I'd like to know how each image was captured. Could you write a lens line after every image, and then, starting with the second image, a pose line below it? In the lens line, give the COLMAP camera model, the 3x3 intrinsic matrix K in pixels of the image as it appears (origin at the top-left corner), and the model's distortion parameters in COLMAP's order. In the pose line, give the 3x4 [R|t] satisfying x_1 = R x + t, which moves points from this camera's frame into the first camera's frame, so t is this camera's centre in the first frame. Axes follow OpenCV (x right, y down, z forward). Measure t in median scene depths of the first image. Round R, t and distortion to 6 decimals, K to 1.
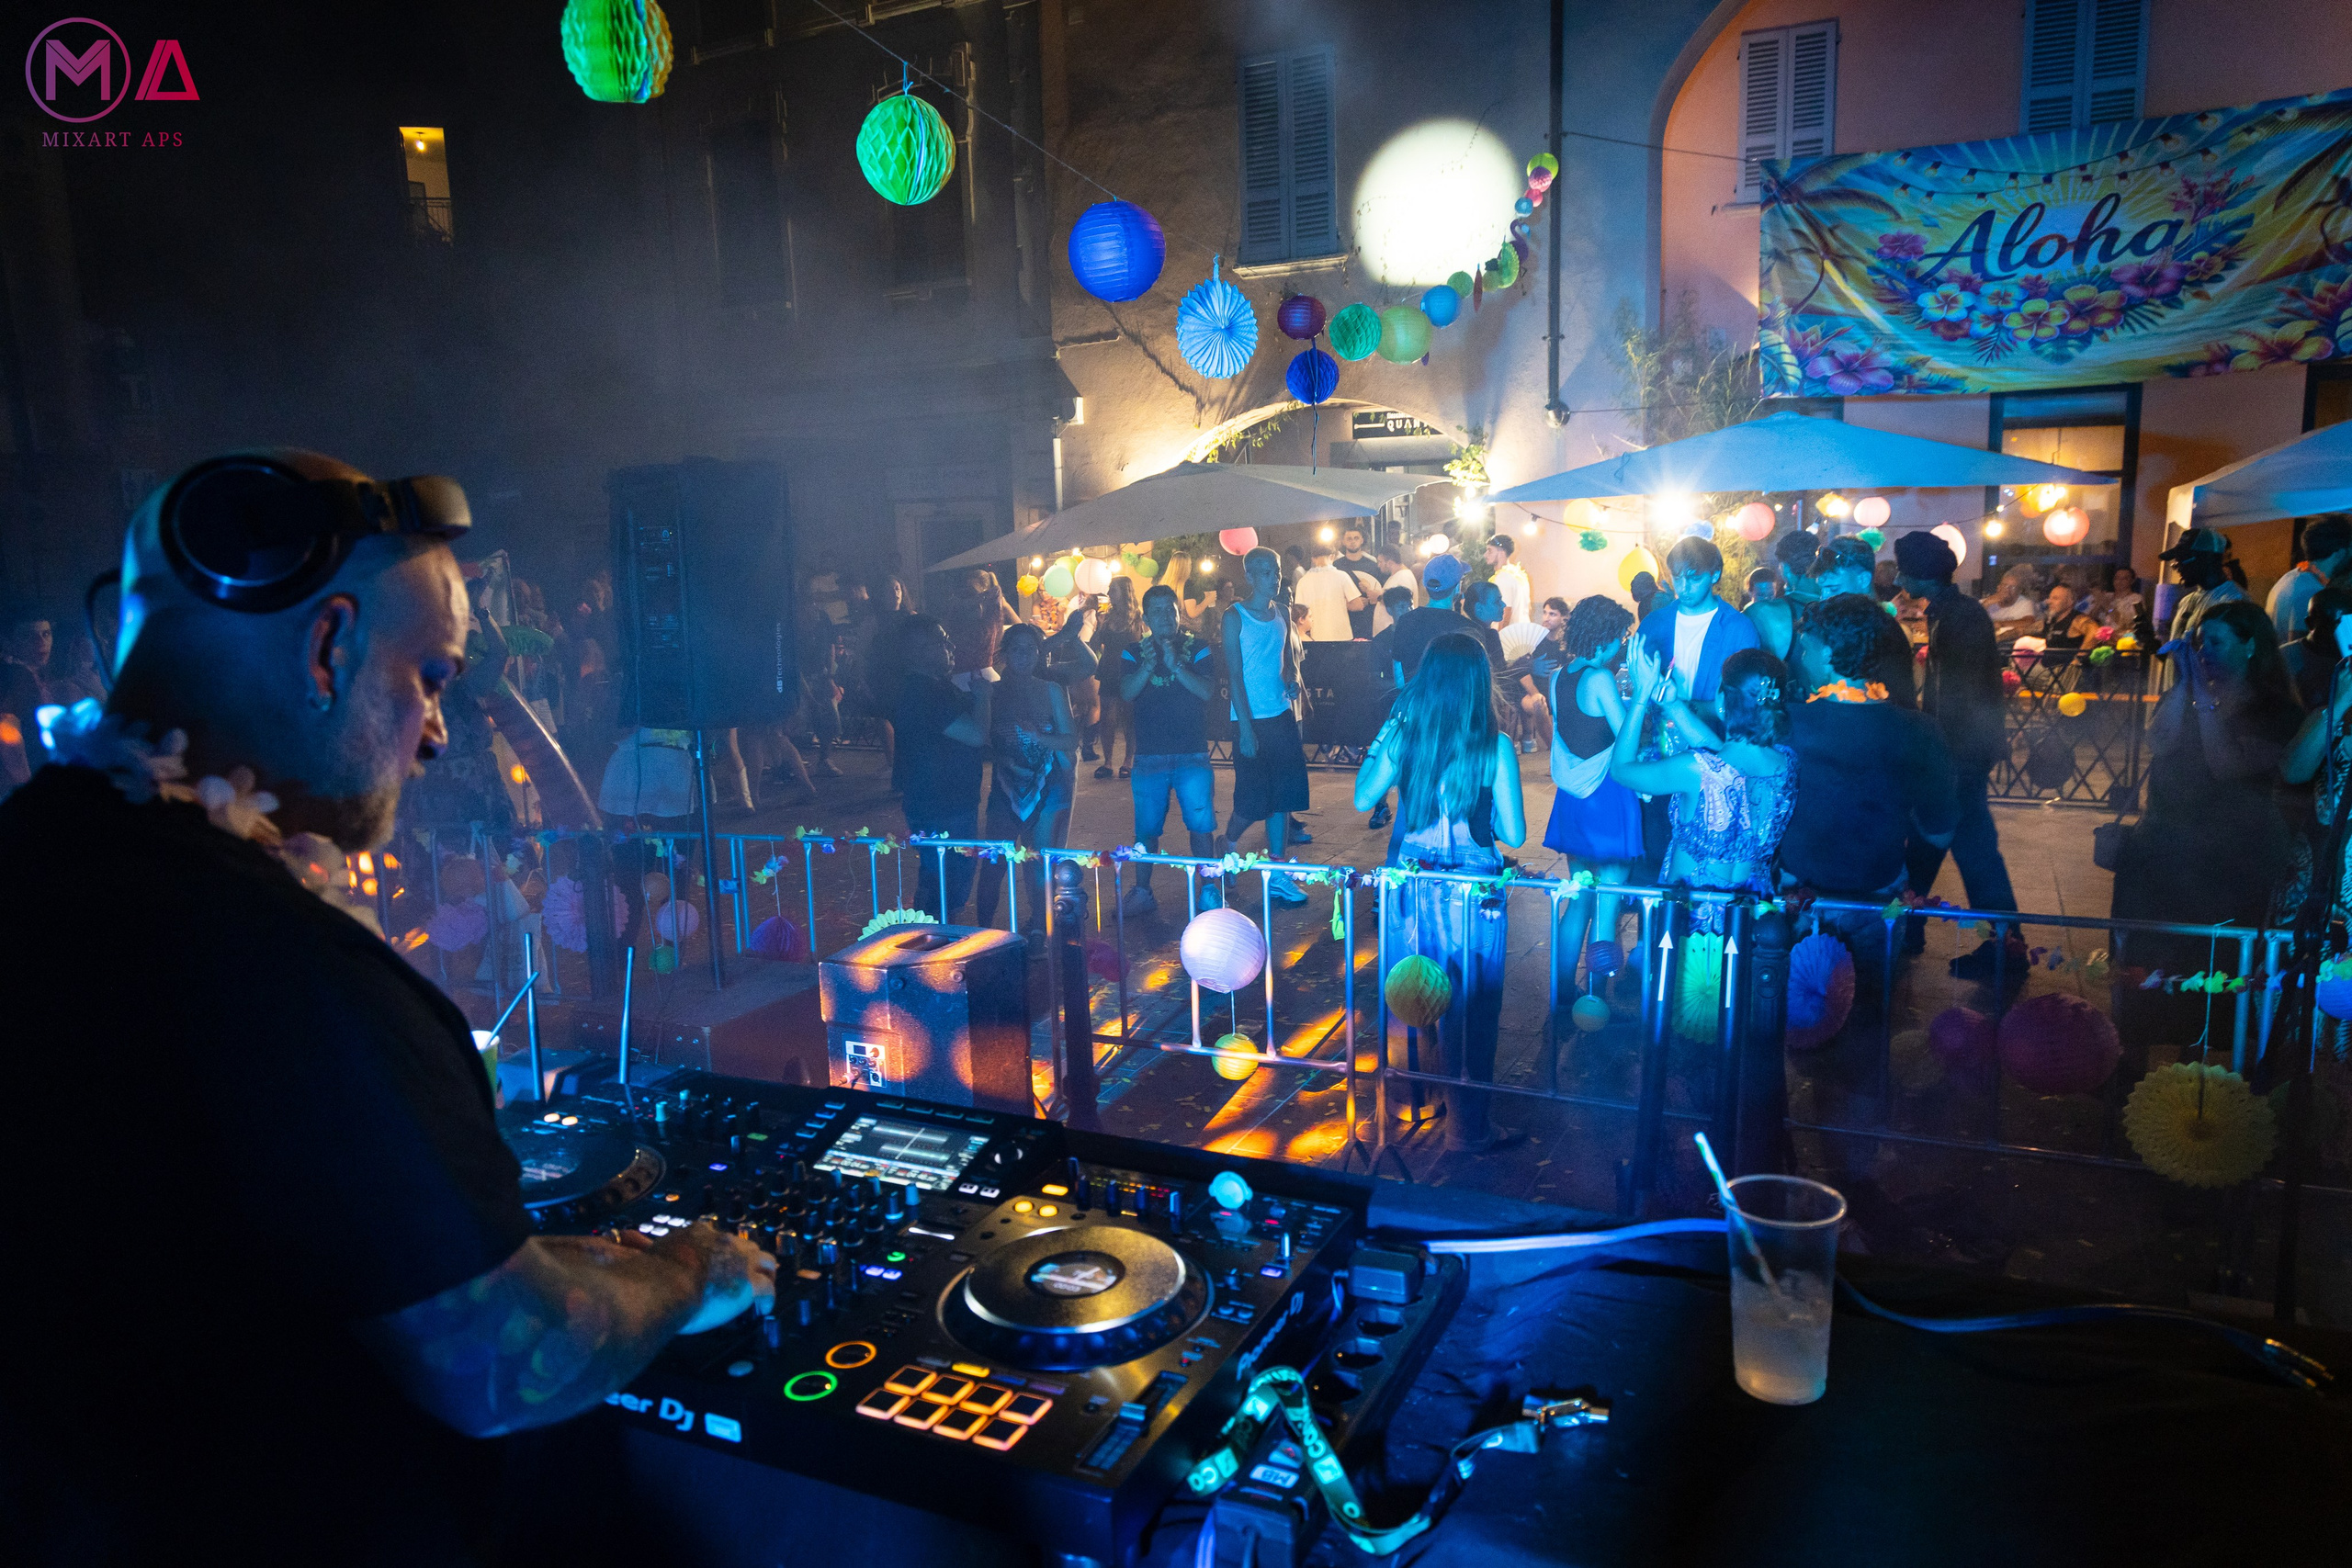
lens RADIAL K [[1539.5, 0, 1176.0], [0, 1539.5, 784.0], [0, 0, 1]] dist [-0.030183, 0.014742]
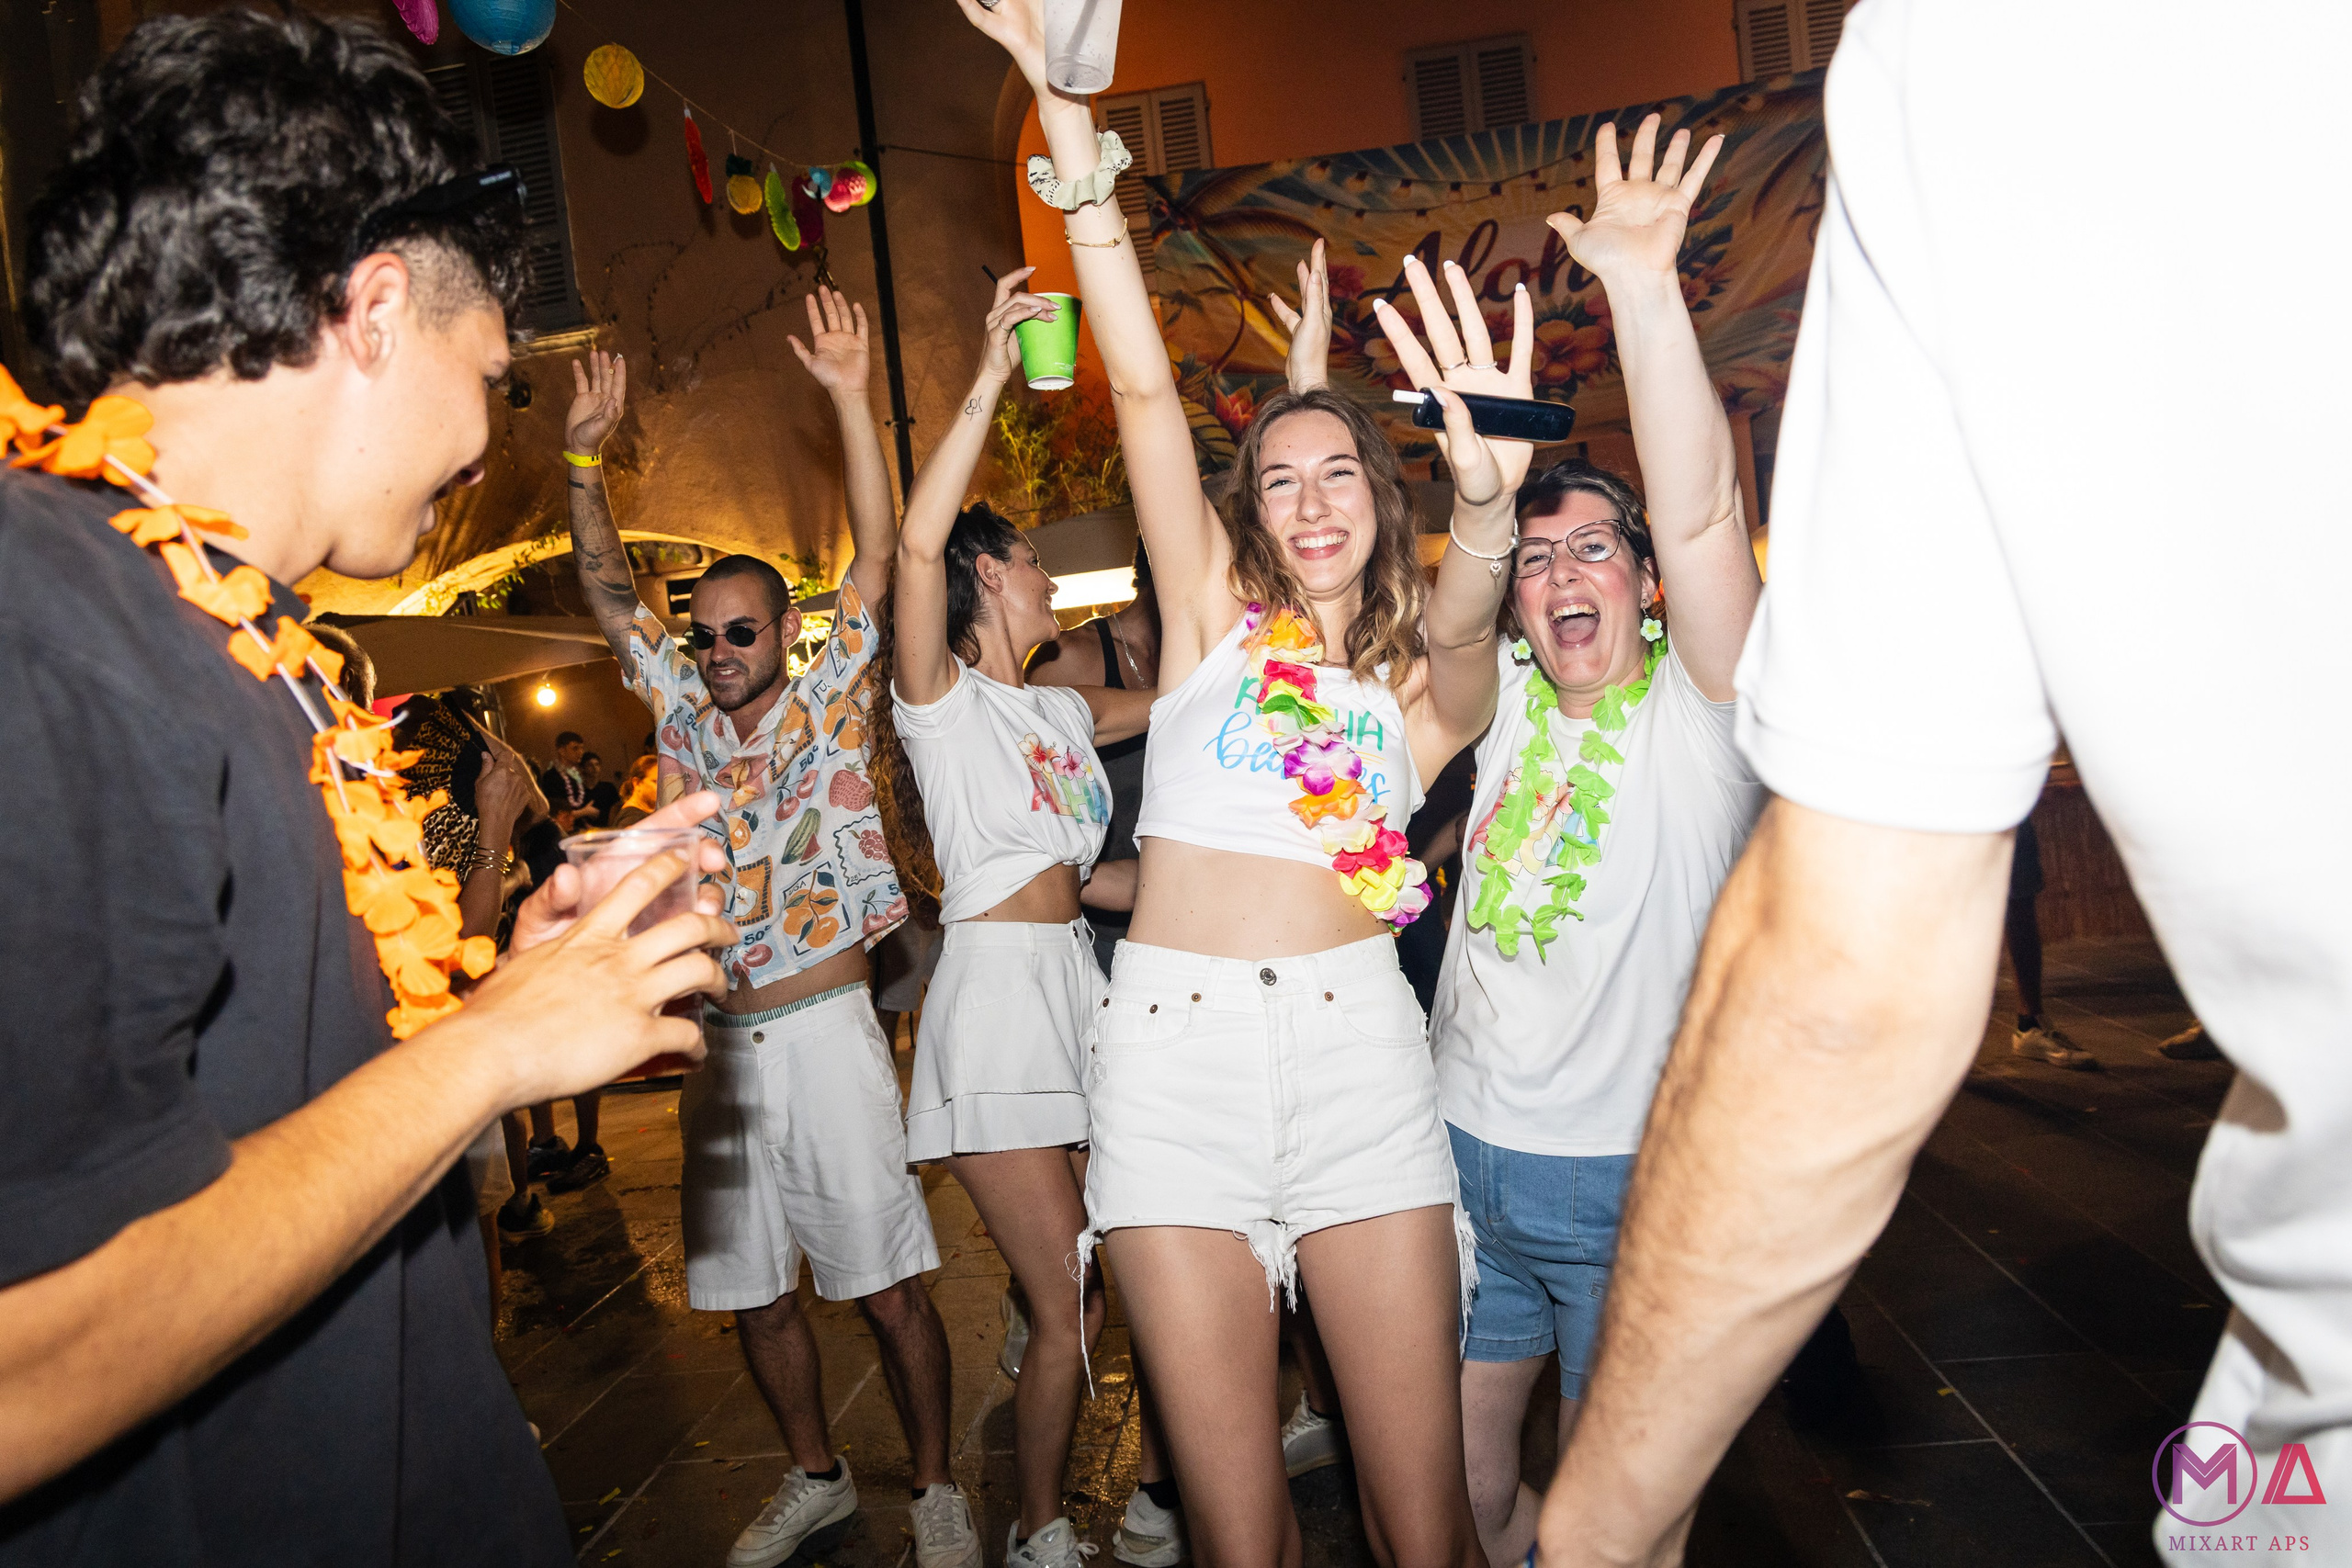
lens RADIAL K [[1594.2, 0, 1185.6], [0, 1594.2, 767.8], [0, 0, 1]] dist [-0.000434, 0.015091]
pose [[0.930429, -0.089254, 0.355437, 0.102474], [0.142060, 0.981894, -0.125308, -0.024934], [-0.337818, 0.167084, 0.926262, 0.330726]]
